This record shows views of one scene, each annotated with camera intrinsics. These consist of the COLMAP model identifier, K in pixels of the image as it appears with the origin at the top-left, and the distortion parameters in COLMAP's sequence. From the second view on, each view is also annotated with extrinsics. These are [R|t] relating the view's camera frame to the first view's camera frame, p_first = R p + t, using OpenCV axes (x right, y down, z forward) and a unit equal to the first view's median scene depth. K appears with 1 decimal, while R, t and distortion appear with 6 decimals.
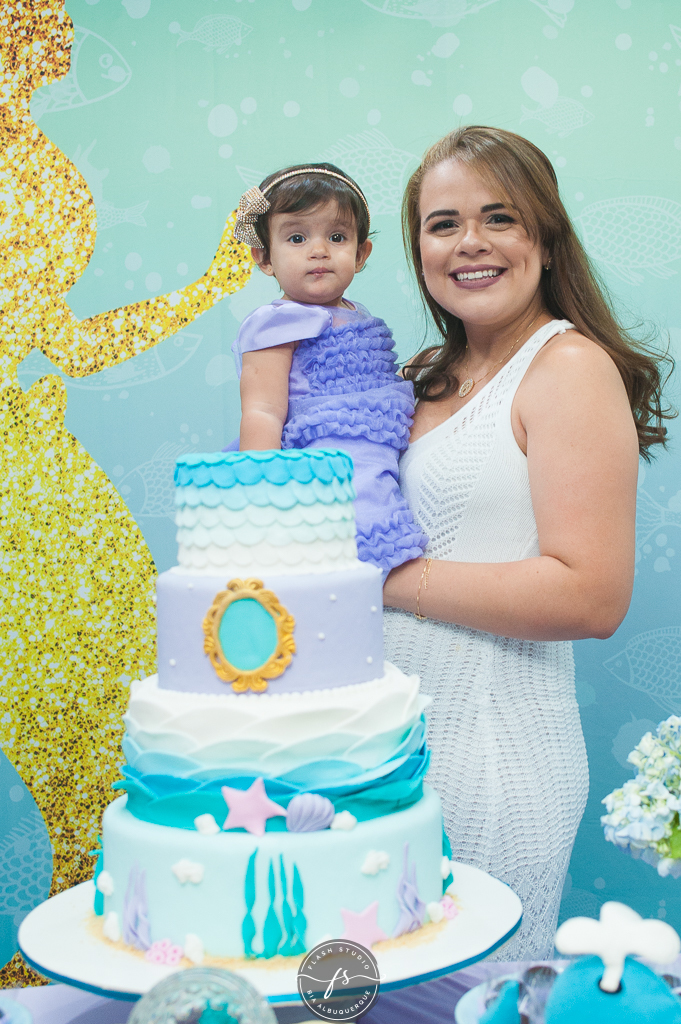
lens RADIAL K [[1679.3, 0, 479.8], [0, 1679.3, 481.7], [0, 0, 1]] dist [-0.015012, 0.092465]
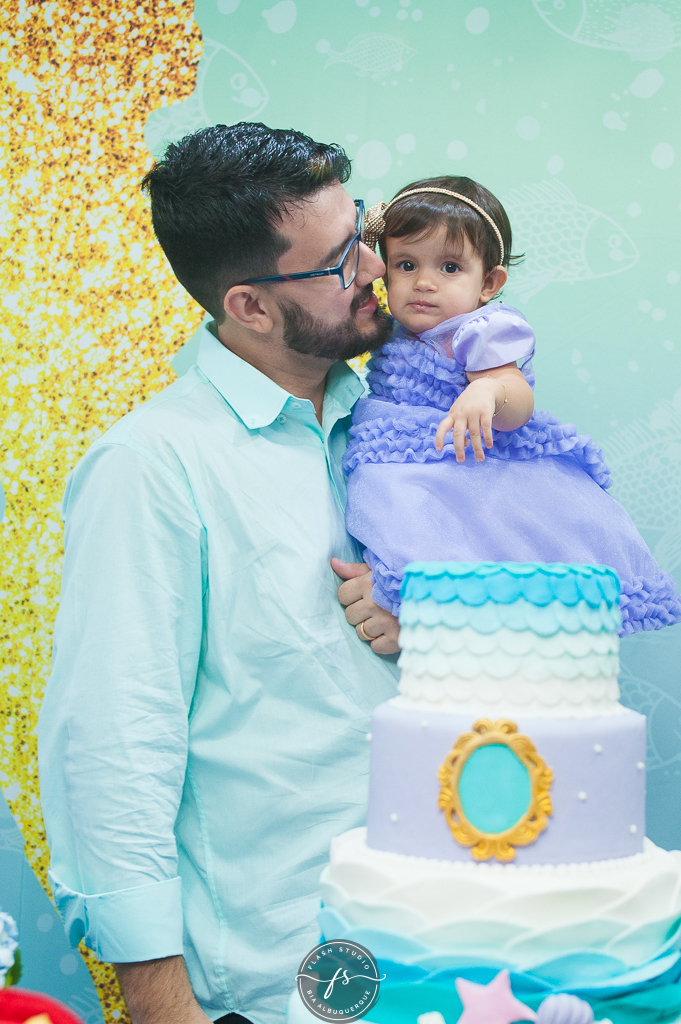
lens RADIAL K [[2031.2, 0, 479.2], [0, 2031.2, 480.1], [0, 0, 1]] dist [0.066614, 0.140738]
pose [[0.997884, 0.055291, -0.034197, -0.117147], [-0.057291, 0.996519, -0.060560, 0.002390], [0.030730, 0.062391, 0.997579, 0.010394]]
